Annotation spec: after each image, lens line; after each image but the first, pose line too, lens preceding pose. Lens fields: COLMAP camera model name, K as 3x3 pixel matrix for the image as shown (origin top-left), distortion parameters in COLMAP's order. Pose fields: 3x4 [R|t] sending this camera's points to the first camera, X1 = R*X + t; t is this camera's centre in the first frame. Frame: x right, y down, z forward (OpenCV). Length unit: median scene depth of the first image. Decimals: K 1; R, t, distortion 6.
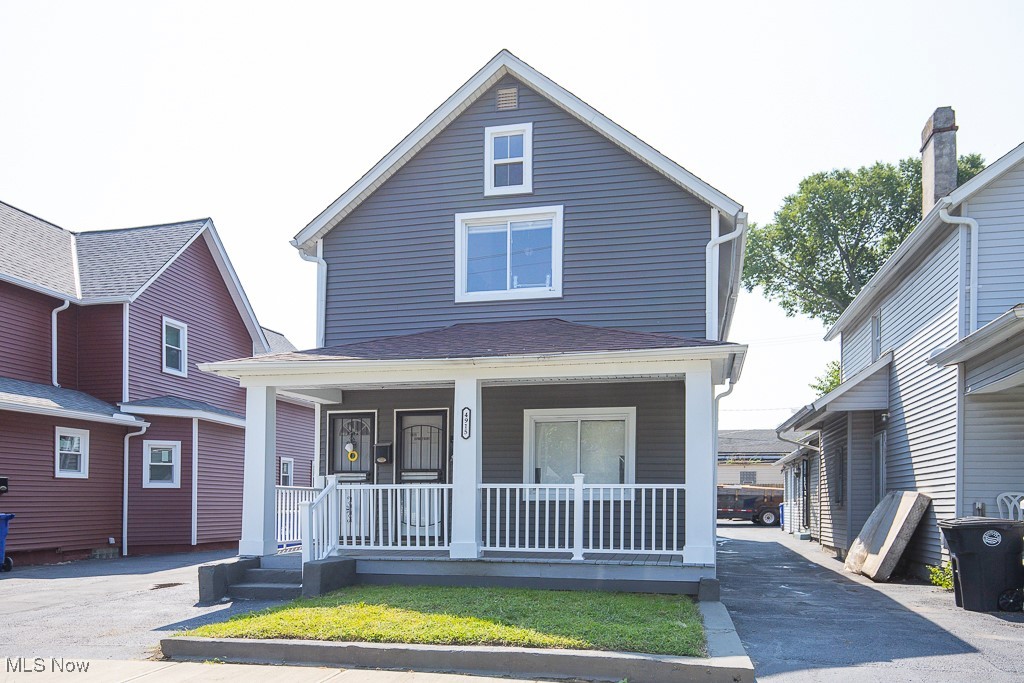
lens RADIAL K [[785.9, 0, 511.7], [0, 785.9, 338.4], [0, 0, 1]] dist [0.057768, 0.006305]
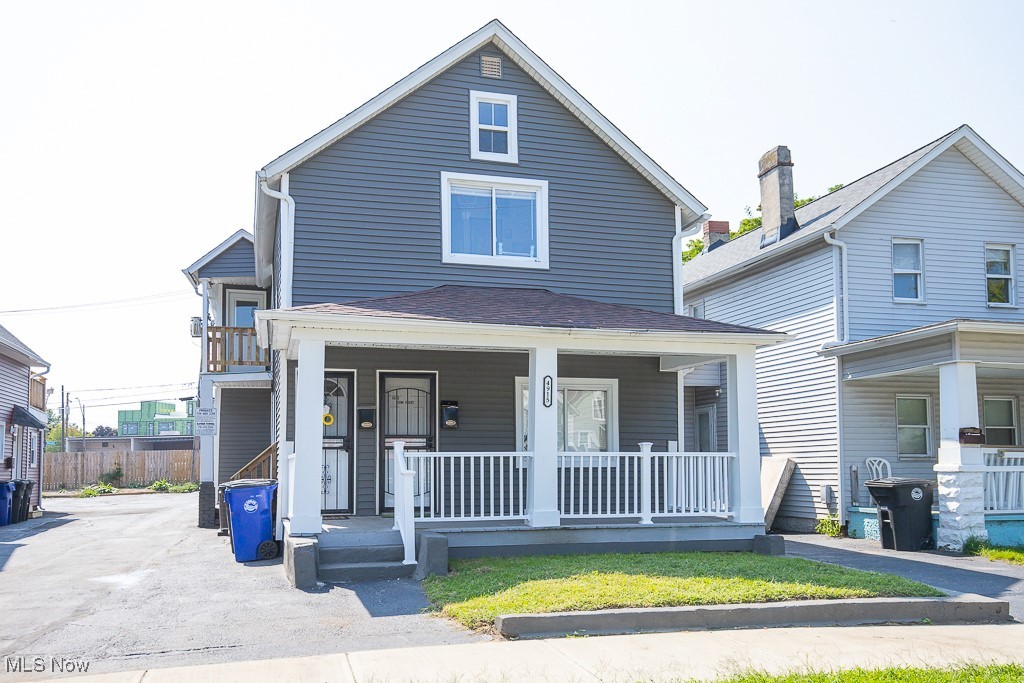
lens RADIAL K [[817.8, 0, 513.4], [0, 817.8, 255.4], [0, 0, 1]] dist [0.046364, 0.010517]
pose [[0.886420, 0.108505, 0.449985, -0.466753], [-0.086472, 0.993841, -0.069306, 0.008490], [-0.454733, 0.022523, 0.890343, 0.060200]]
